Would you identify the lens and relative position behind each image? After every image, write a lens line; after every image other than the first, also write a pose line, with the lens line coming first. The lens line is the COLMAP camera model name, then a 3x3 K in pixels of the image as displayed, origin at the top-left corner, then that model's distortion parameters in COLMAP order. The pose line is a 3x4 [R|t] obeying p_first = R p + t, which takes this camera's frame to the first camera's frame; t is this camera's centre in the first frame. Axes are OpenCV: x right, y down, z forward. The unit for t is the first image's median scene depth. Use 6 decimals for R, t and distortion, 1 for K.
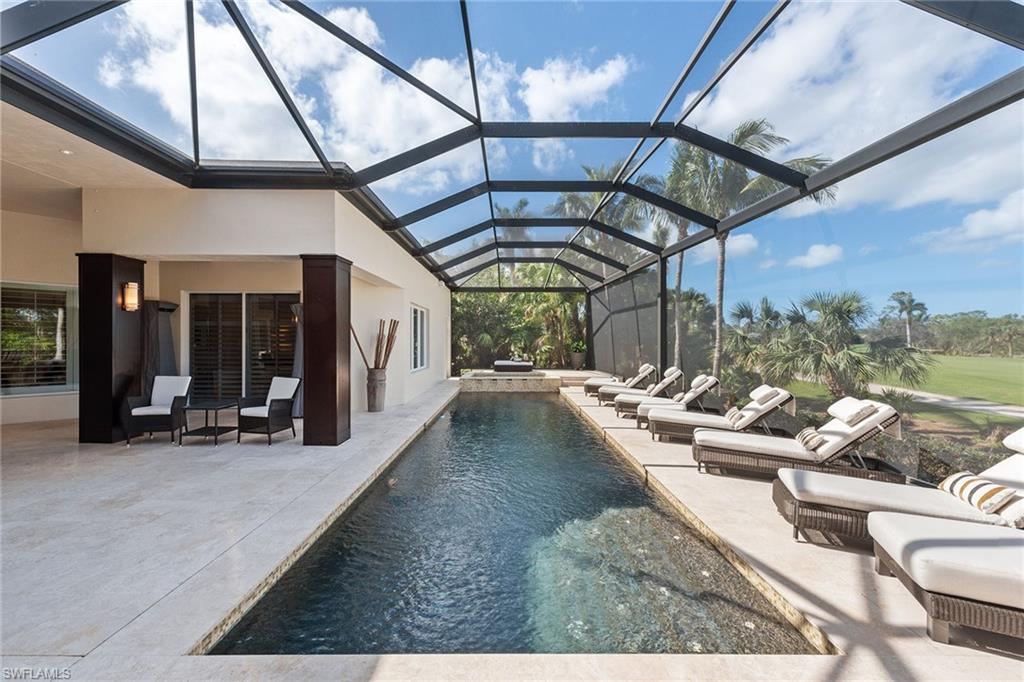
lens RADIAL K [[402.1, 0, 517.5], [0, 402.1, 341.2], [0, 0, 1]] dist [0.010153, -0.001111]
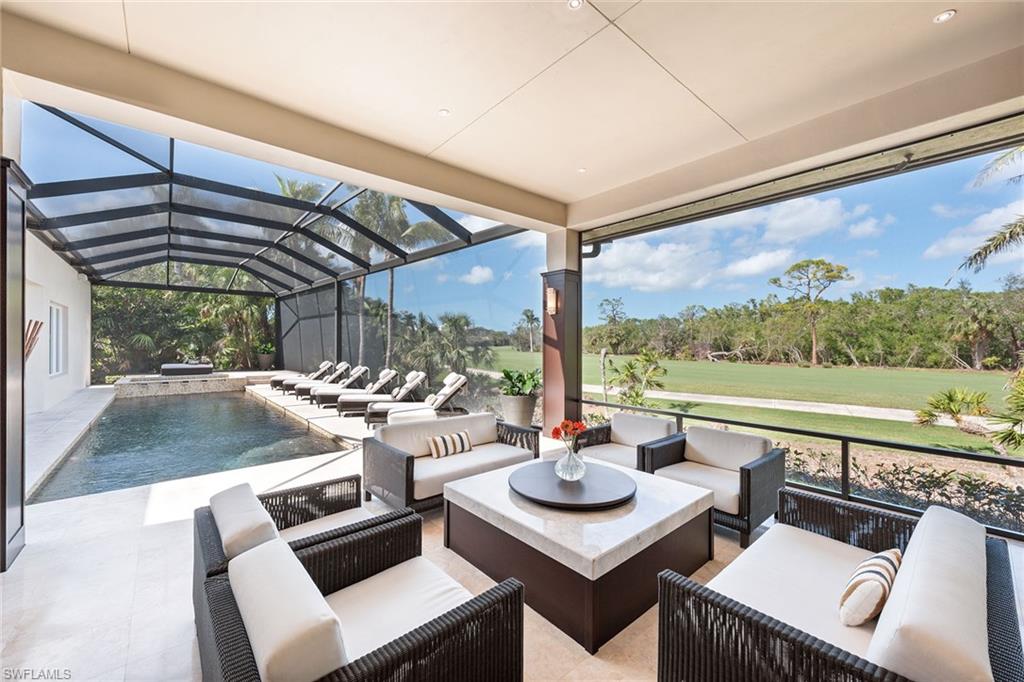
lens RADIAL K [[402.1, 0, 508.3], [0, 402.1, 341.3], [0, 0, 1]] dist [0.010153, -0.001111]
pose [[0.776390, 0.003642, 0.630242, -0.026007], [-0.000262, 0.999985, -0.005455, 0.000234], [-0.630252, 0.004070, 0.776380, -0.246752]]
